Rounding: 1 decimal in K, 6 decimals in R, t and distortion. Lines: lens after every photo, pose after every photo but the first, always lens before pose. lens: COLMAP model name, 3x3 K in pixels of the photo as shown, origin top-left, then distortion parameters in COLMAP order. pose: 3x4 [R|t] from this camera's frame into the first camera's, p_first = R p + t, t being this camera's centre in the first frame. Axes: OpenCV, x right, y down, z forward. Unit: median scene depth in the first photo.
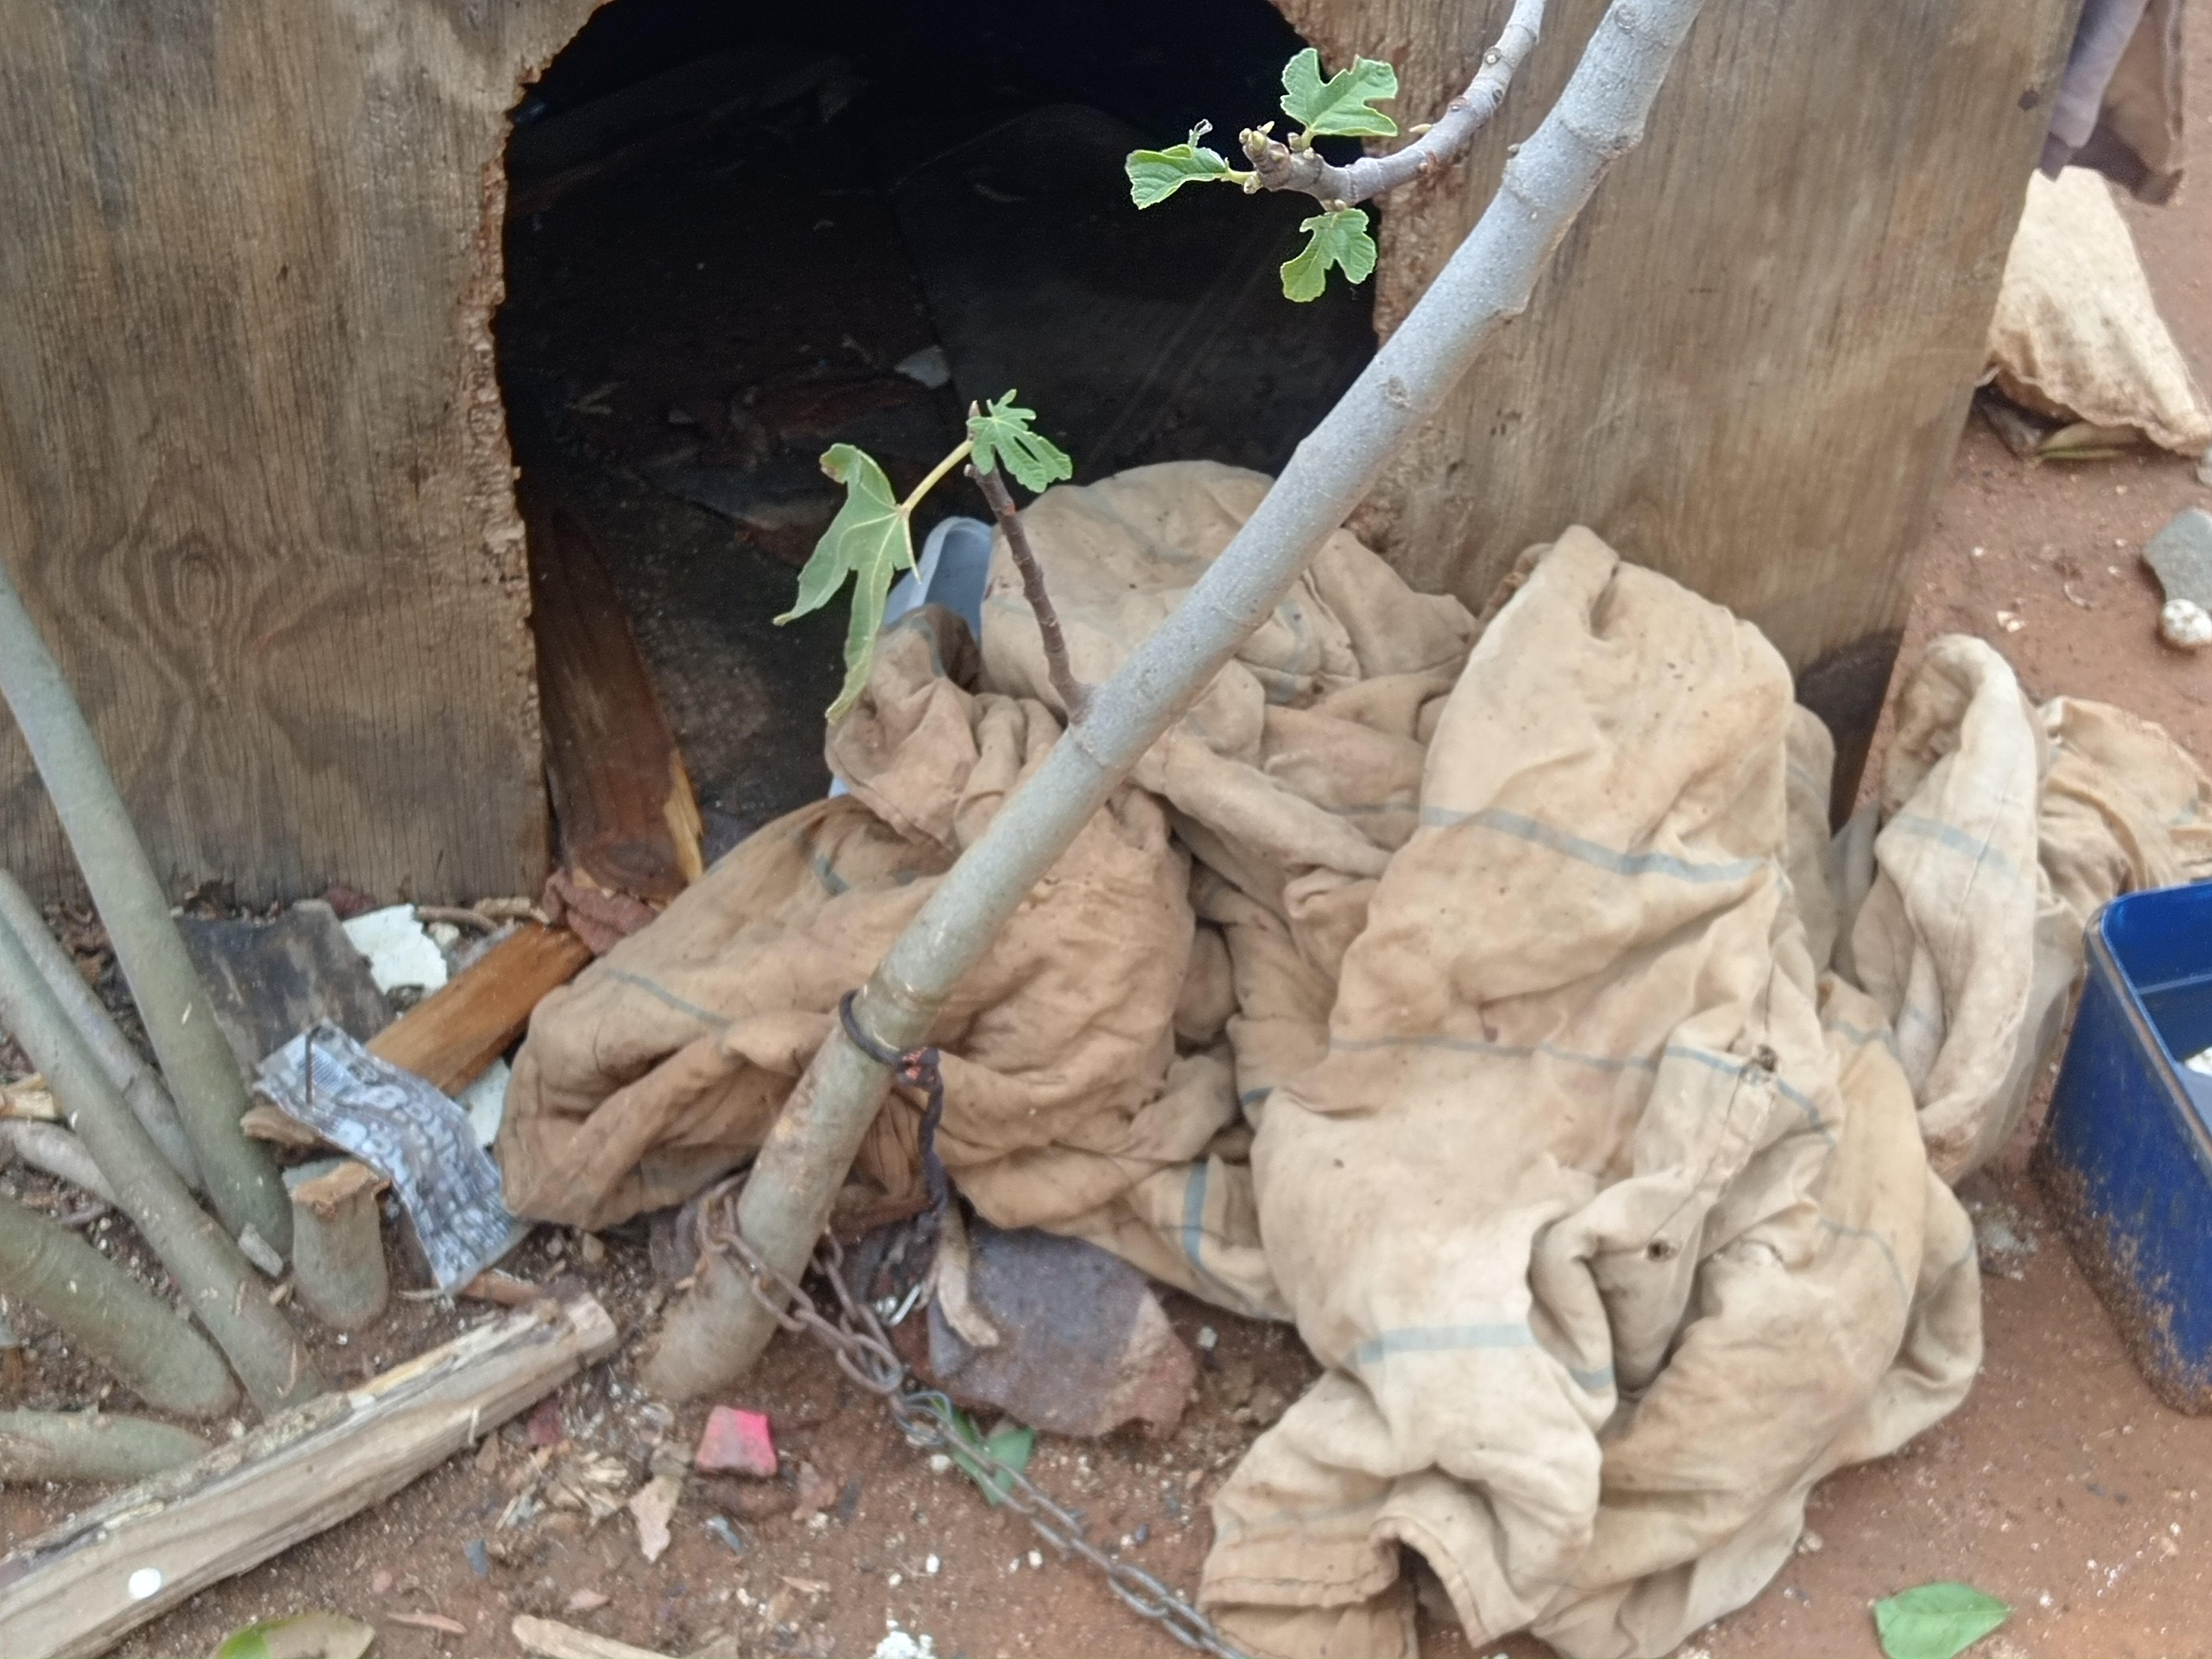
lens RADIAL K [[3302.9, 0, 1141.1], [0, 3302.9, 824.0], [0, 0, 1]] dist [0.181551, -1.319387]
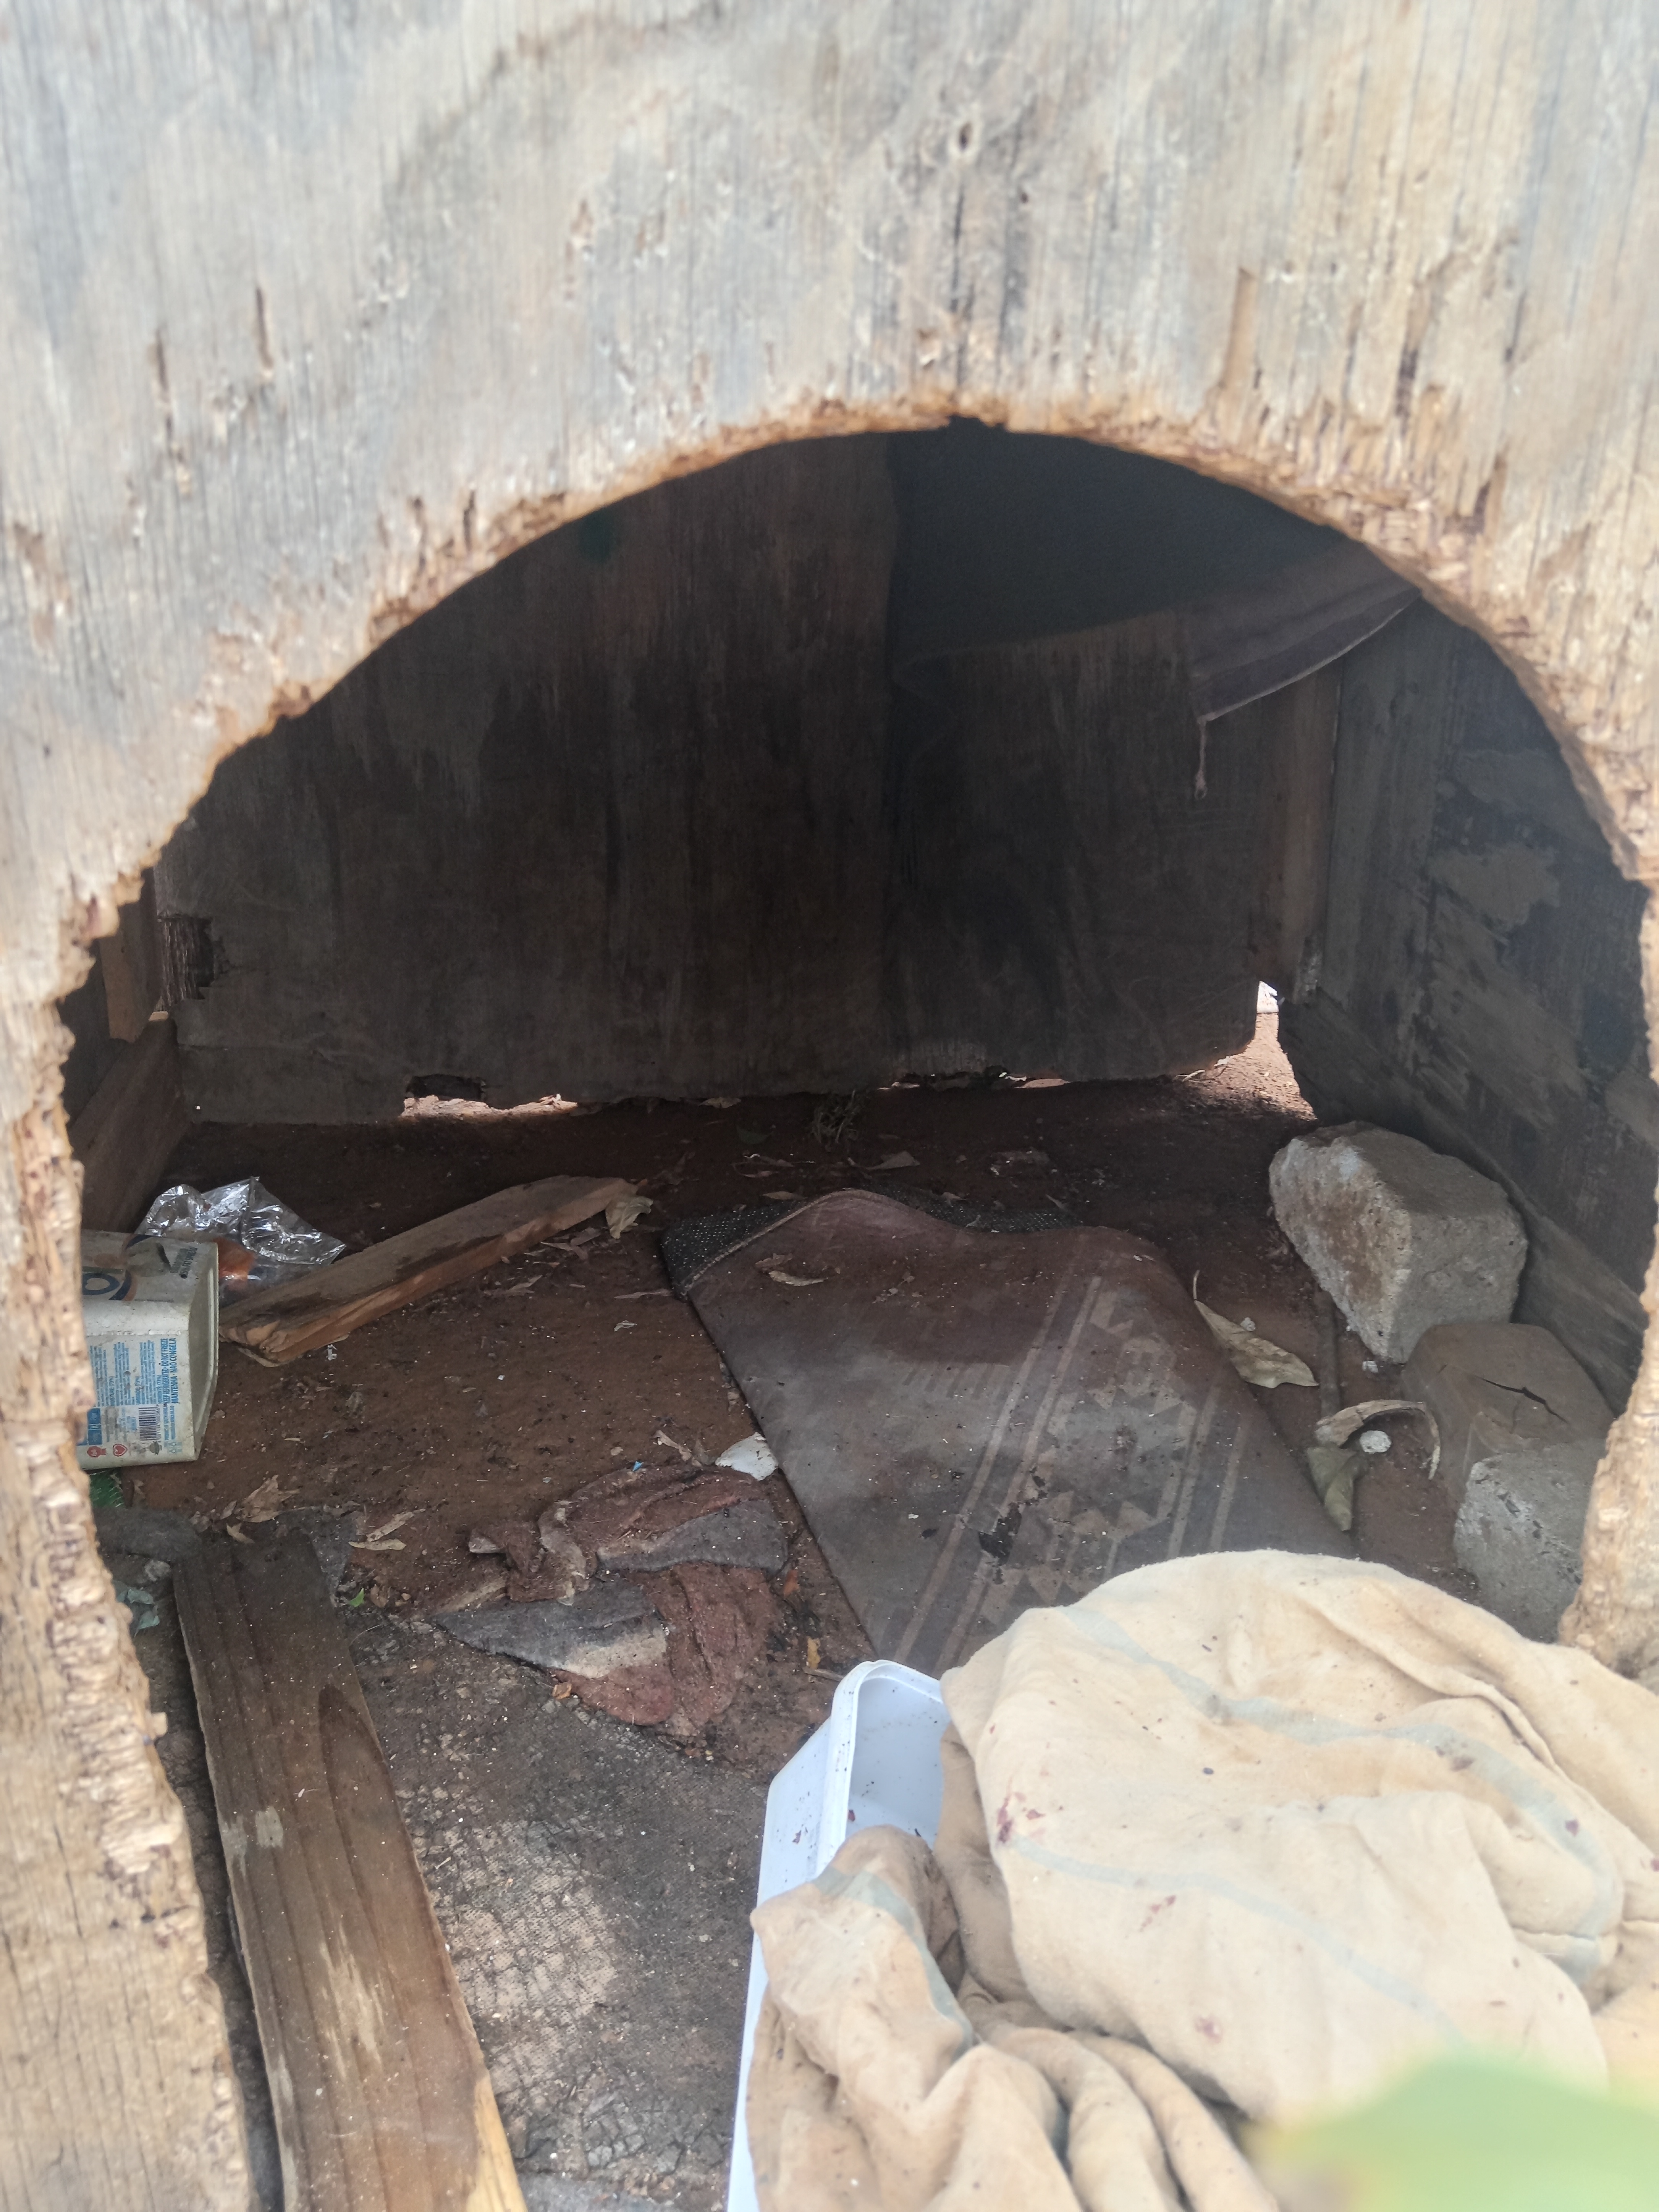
lens RADIAL K [[1733.9, 0, 840.5], [0, 1733.9, 1112.4], [0, 0, 1]] dist [0.005845, -0.004287]
pose [[0.993555, -0.089911, 0.069022, -0.087916], [0.107355, 0.941833, -0.318474, -0.097974], [-0.036373, 0.323832, 0.945415, 0.696739]]
